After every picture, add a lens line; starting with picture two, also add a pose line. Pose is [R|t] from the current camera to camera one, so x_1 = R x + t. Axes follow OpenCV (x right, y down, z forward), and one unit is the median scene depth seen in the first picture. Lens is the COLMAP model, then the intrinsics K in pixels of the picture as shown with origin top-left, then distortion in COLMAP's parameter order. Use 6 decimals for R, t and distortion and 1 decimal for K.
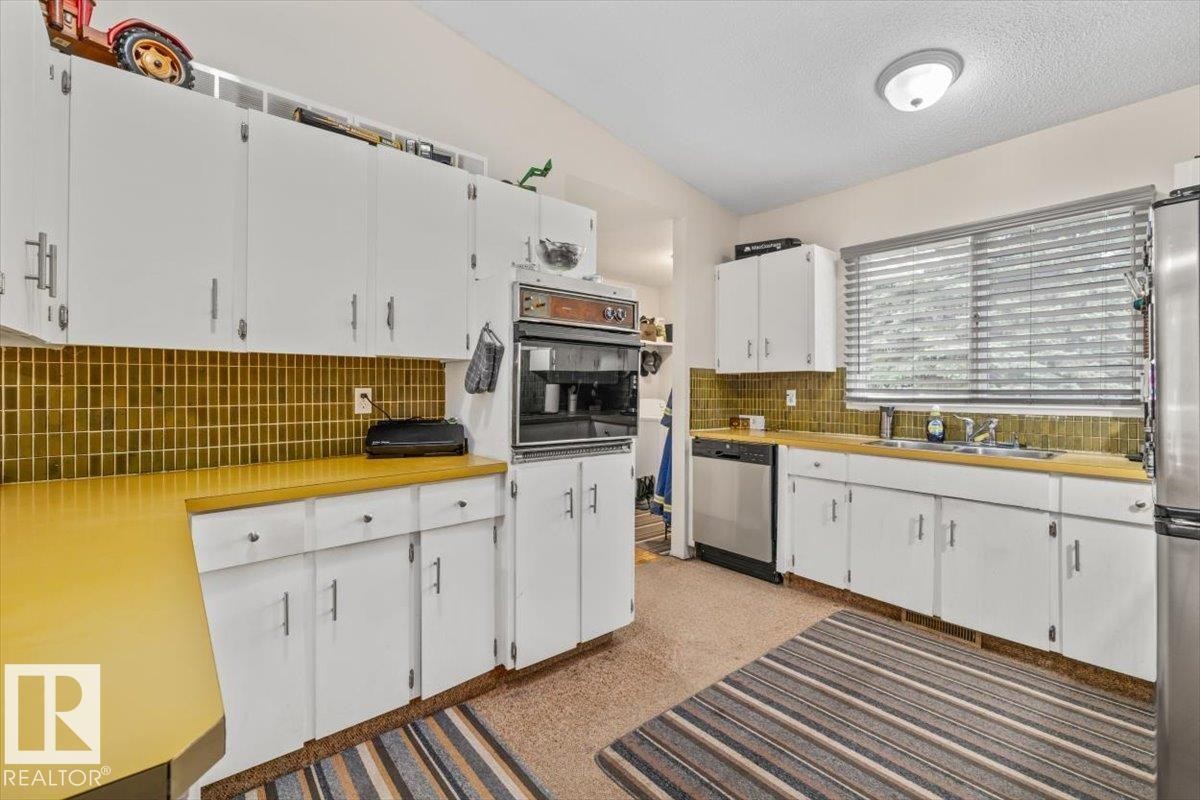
lens RADIAL K [[508.7, 0, 585.3], [0, 508.7, 382.0], [0, 0, 1]] dist [0.003451, 0.000231]
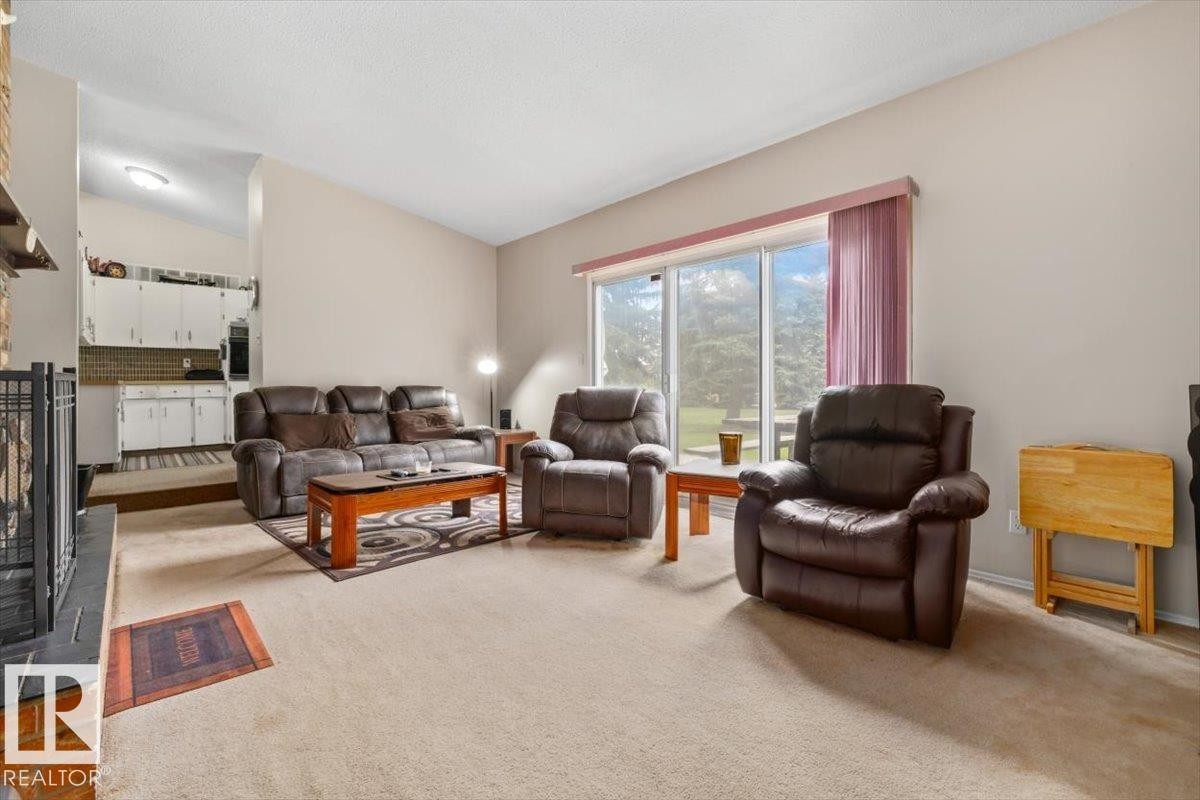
lens RADIAL K [[508.7, 0, 574.0], [0, 508.7, 385.4], [0, 0, 1]] dist [0.003451, 0.000231]
pose [[0.999956, -0.007498, -0.005563, 2.137741], [0.007555, 0.999919, 0.010263, 0.176510], [0.005486, -0.010305, 0.999932, -2.307761]]
